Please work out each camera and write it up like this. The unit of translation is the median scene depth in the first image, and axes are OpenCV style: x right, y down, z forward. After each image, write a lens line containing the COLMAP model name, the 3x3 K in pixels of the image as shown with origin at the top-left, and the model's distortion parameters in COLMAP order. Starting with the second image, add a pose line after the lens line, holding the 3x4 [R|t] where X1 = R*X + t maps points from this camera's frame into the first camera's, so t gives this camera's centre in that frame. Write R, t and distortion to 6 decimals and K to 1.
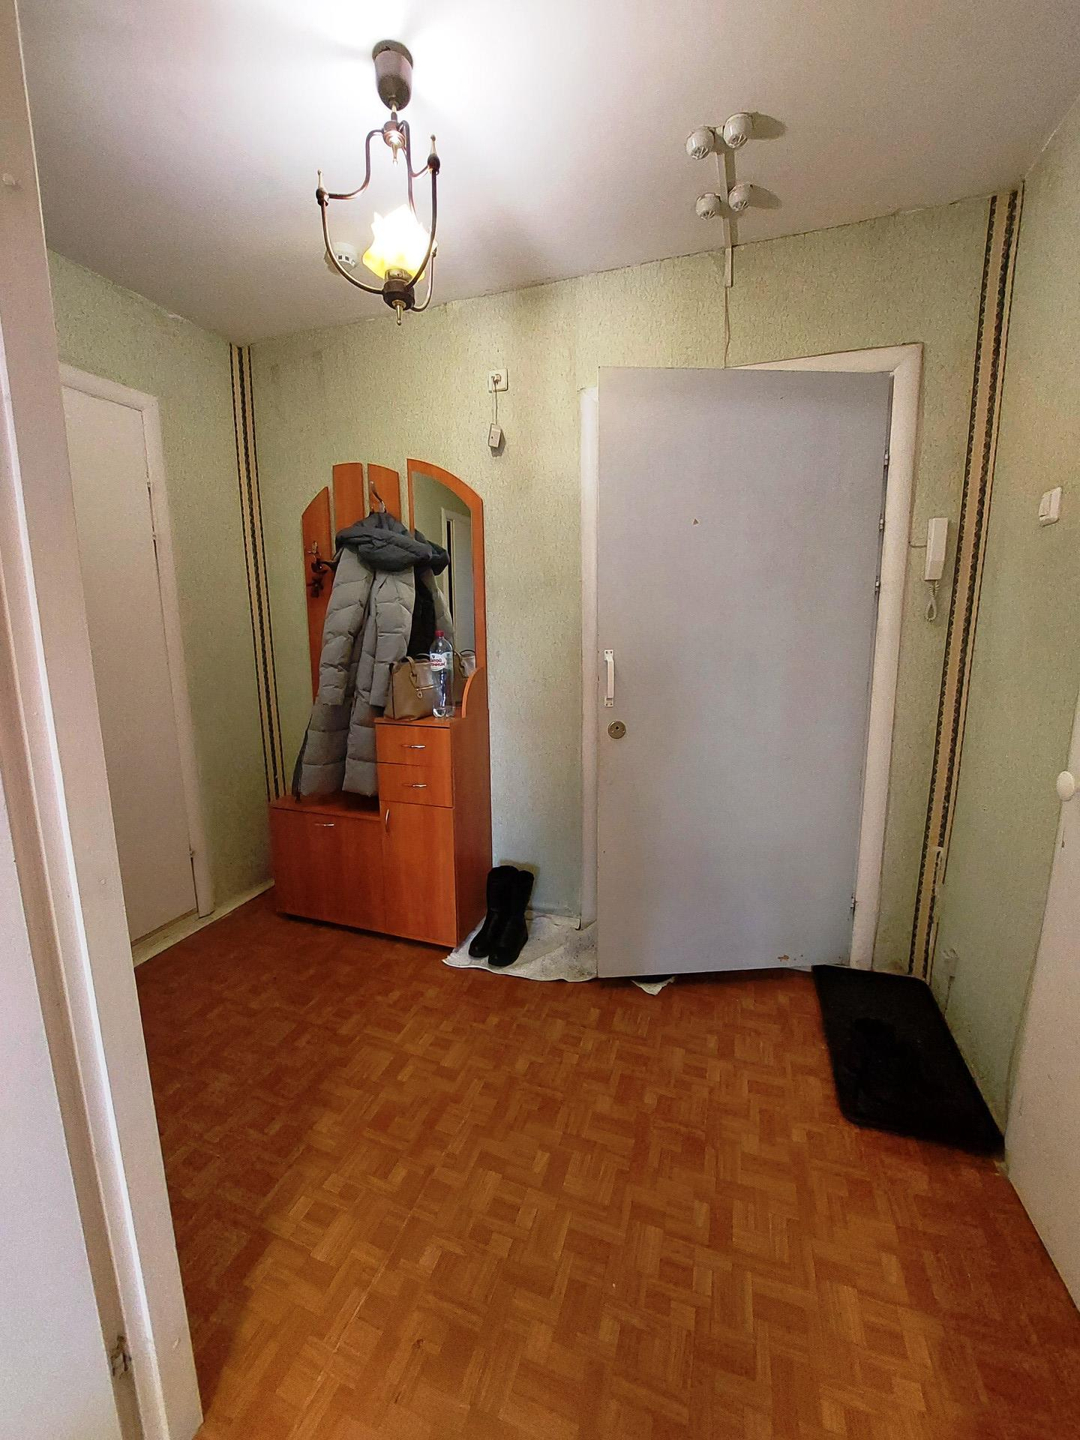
lens RADIAL K [[581.9, 0, 539.2], [0, 581.9, 718.4], [0, 0, 1]] dist [-0.018973, -0.000784]
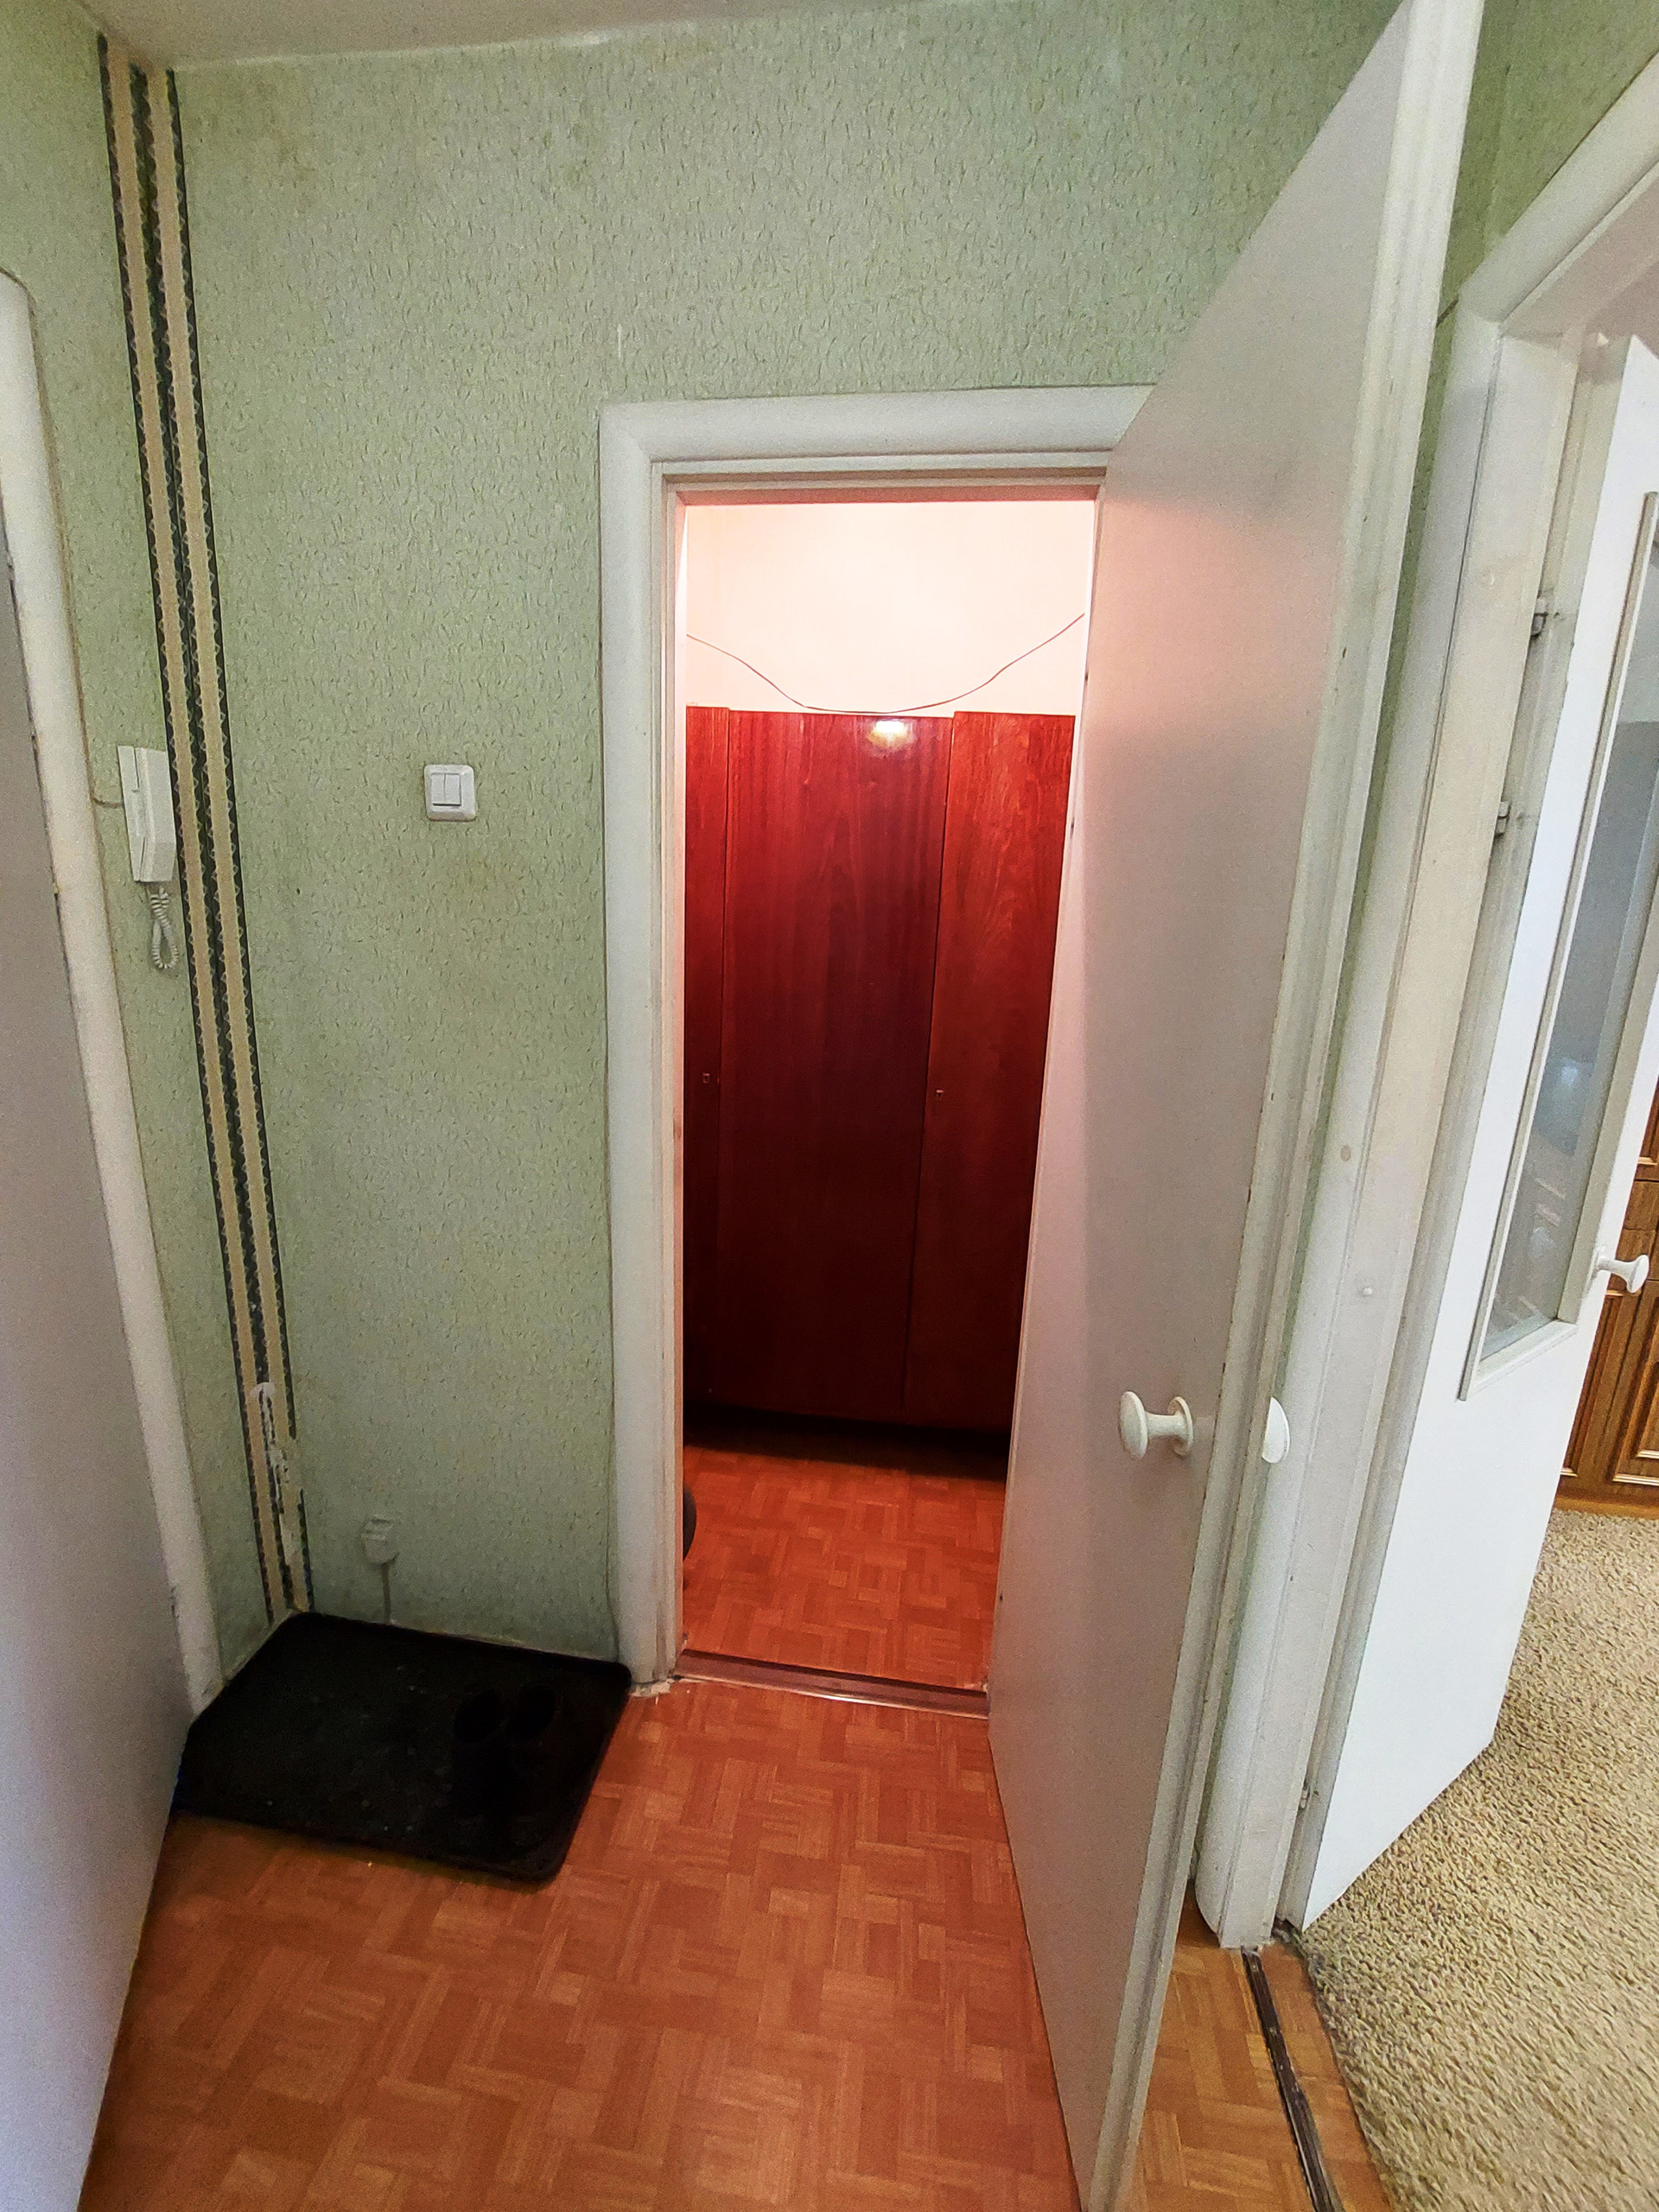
lens RADIAL K [[893.9, 0, 821.7], [0, 893.9, 1093.8], [0, 0, 1]] dist [-0.018973, -0.000784]
pose [[-0.190654, -0.214284, 0.957984, -0.118917], [0.149607, 0.958142, 0.244094, -0.140909], [-0.970190, 0.189859, -0.150615, 0.509866]]
